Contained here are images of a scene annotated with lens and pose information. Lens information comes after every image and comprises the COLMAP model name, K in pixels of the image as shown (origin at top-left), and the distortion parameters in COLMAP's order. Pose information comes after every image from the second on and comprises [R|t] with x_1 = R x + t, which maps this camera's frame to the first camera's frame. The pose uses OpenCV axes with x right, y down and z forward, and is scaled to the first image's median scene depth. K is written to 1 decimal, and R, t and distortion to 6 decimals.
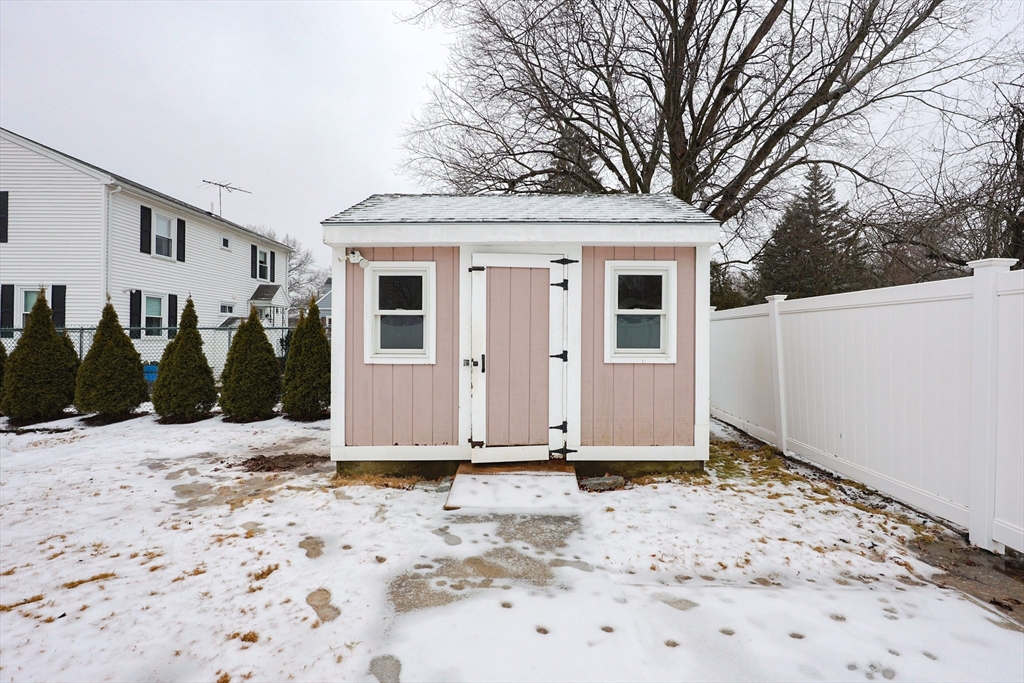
lens RADIAL K [[440.8, 0, 514.9], [0, 440.8, 334.2], [0, 0, 1]] dist [-0.000724, -0.000173]
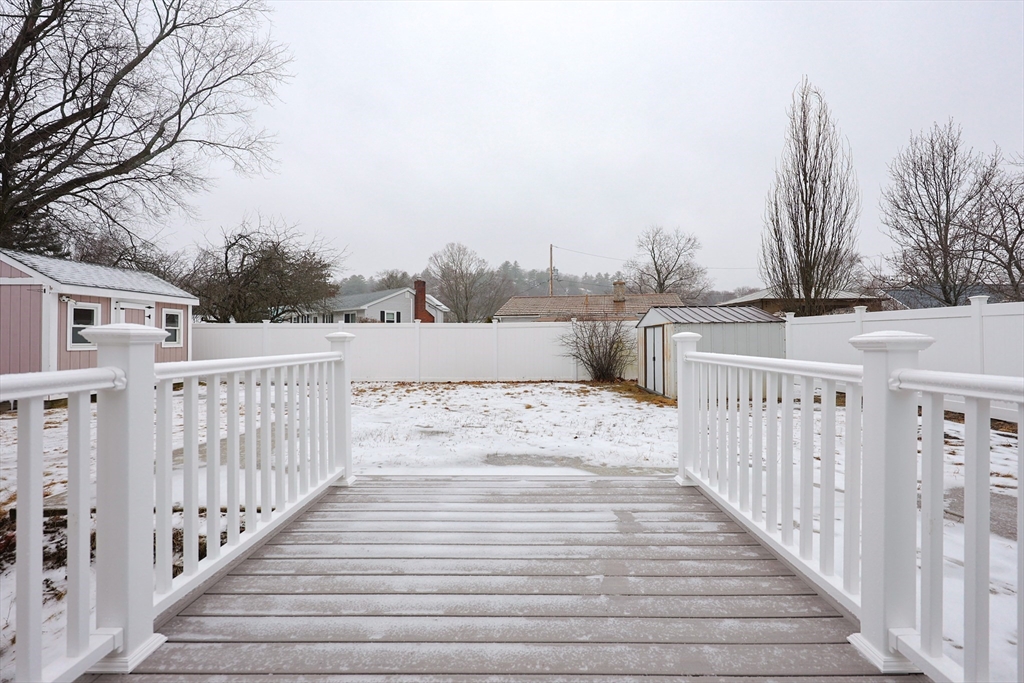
lens RADIAL K [[453.6, 0, 523.9], [0, 453.6, 338.5], [0, 0, 1]] dist [-0.000922, -0.000123]
pose [[0.004176, -0.005457, 0.999976, -2.247846], [-0.006284, 0.999965, 0.005484, -0.013428], [-0.999972, -0.006306, 0.004142, -1.047910]]
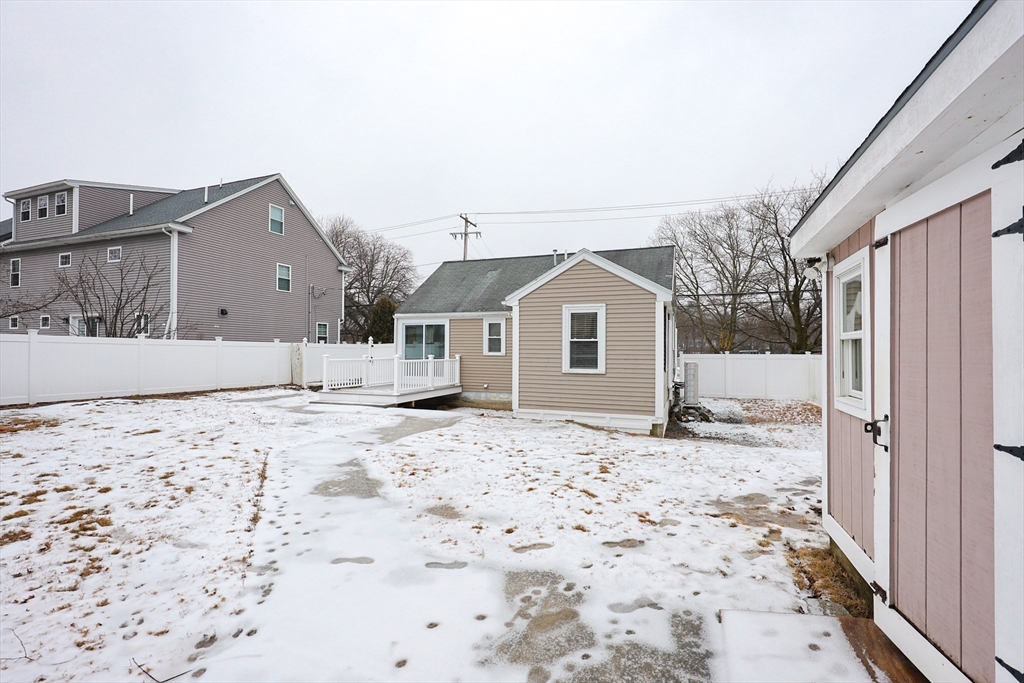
lens RADIAL K [[442.3, 0, 526.5], [0, 442.3, 351.2], [0, 0, 1]] dist [-0.002272, -0.000810]
pose [[-0.330592, -0.009181, -0.943729, 0.468171], [-0.001180, 0.999956, -0.009315, -0.018253], [0.943773, -0.001966, -0.330588, 0.697102]]
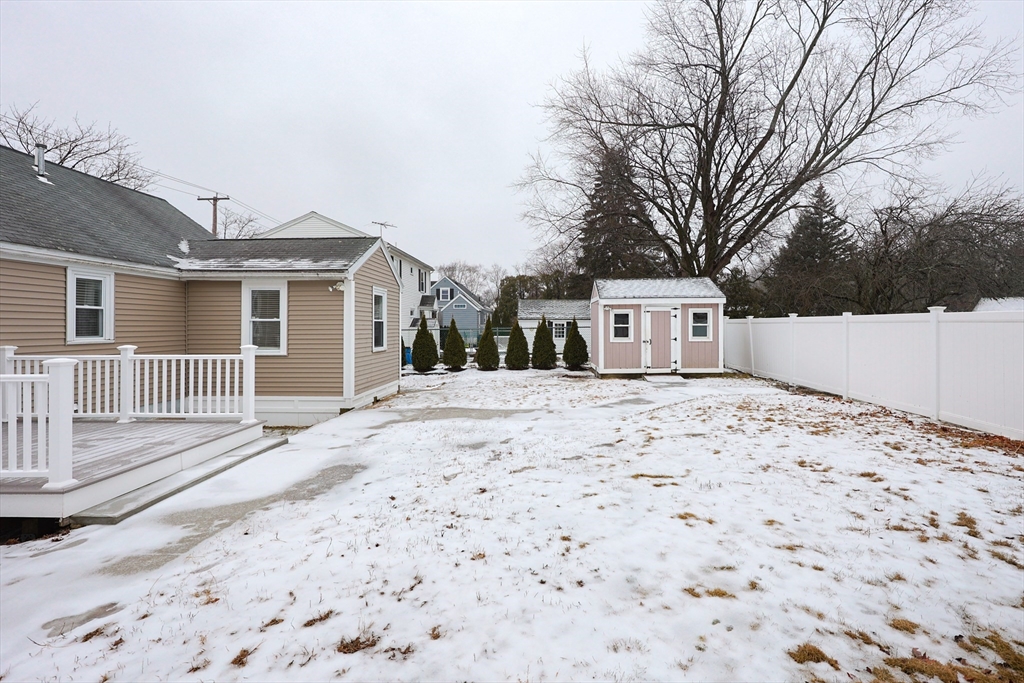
lens RADIAL K [[448.2, 0, 516.9], [0, 448.2, 321.1], [0, 0, 1]] dist [-0.001096, 0.000025]
pose [[0.998879, -0.011062, -0.046035, -0.781976], [0.010938, 0.999936, -0.002961, -0.073535], [0.046065, 0.002454, 0.998935, -2.009640]]
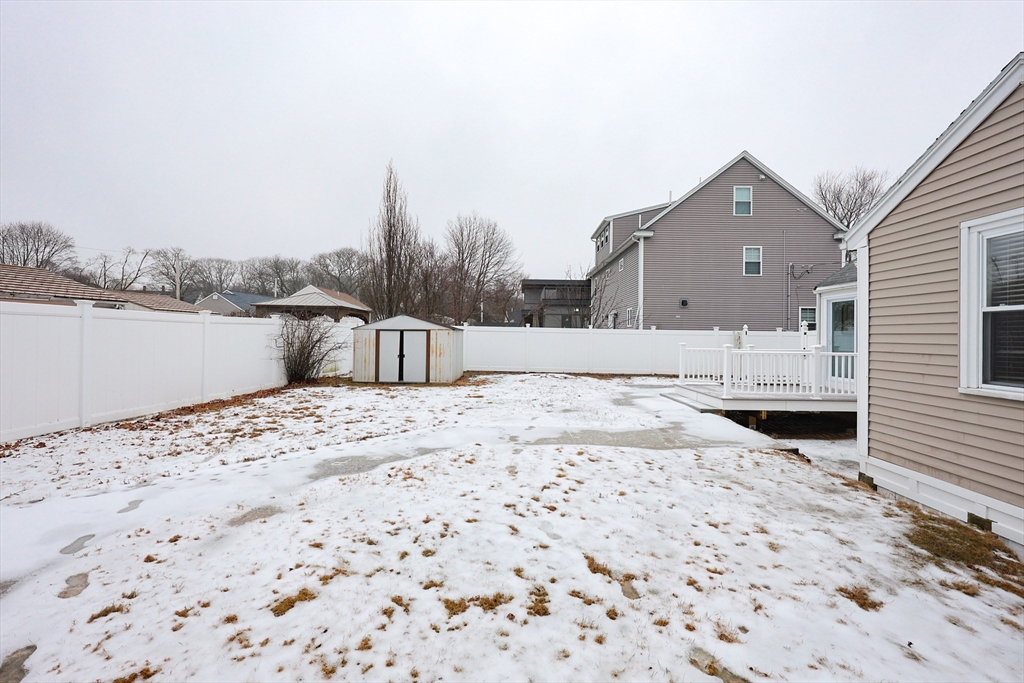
lens RADIAL K [[440.8, 0, 514.9], [0, 440.8, 334.2], [0, 0, 1]] dist [-0.000724, -0.000173]
pose [[-0.999785, -0.020416, 0.003628, -0.736717], [-0.020460, 0.999711, -0.012633, -0.019527], [-0.003369, -0.012704, -0.999914, 1.010137]]
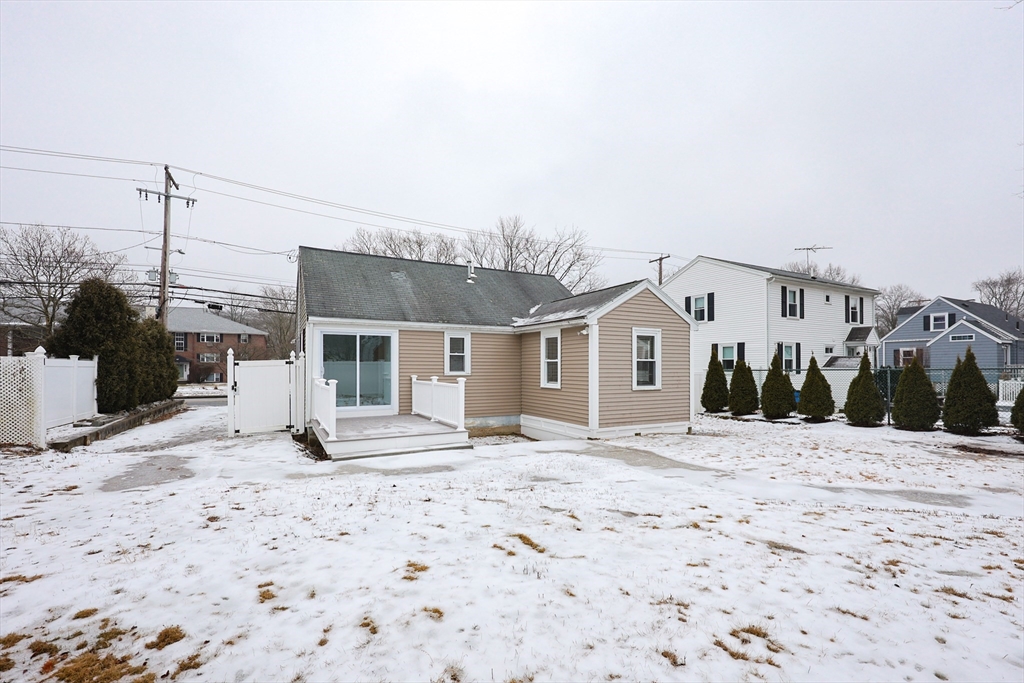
lens RADIAL K [[439.7, 0, 519.2], [0, 439.7, 366.4], [0, 0, 1]] dist [-0.001869, 0.000022]
pose [[0.477319, -0.008178, -0.878692, 0.128893], [0.010907, 0.999935, -0.003381, -0.056820], [0.878663, -0.007970, 0.477377, -1.444599]]
